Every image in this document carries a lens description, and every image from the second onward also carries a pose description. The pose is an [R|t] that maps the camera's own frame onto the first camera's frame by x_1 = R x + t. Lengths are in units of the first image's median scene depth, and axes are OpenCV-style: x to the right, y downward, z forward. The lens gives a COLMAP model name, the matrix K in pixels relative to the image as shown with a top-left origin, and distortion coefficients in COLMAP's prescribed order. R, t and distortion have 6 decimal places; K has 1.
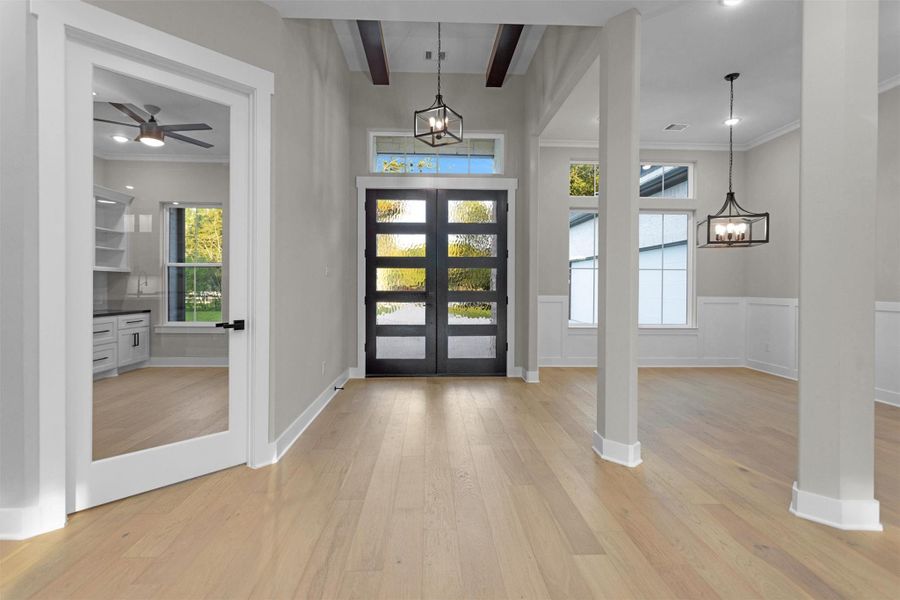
lens RADIAL K [[417.3, 0, 432.7], [0, 417.3, 287.9], [0, 0, 1]] dist [0.000817, 0.000292]
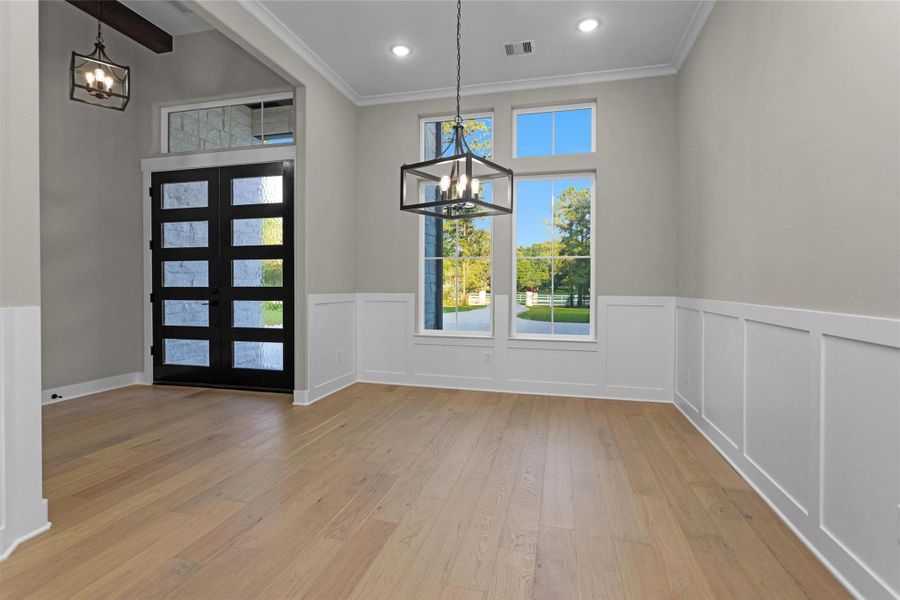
lens RADIAL K [[417.3, 0, 432.7], [0, 417.3, 287.9], [0, 0, 1]] dist [0.000817, 0.000292]
pose [[0.958655, -0.001316, -0.284567, 0.665070], [0.001564, 0.999999, 0.000647, 0.009058], [0.284566, -0.001065, 0.958656, 0.314323]]
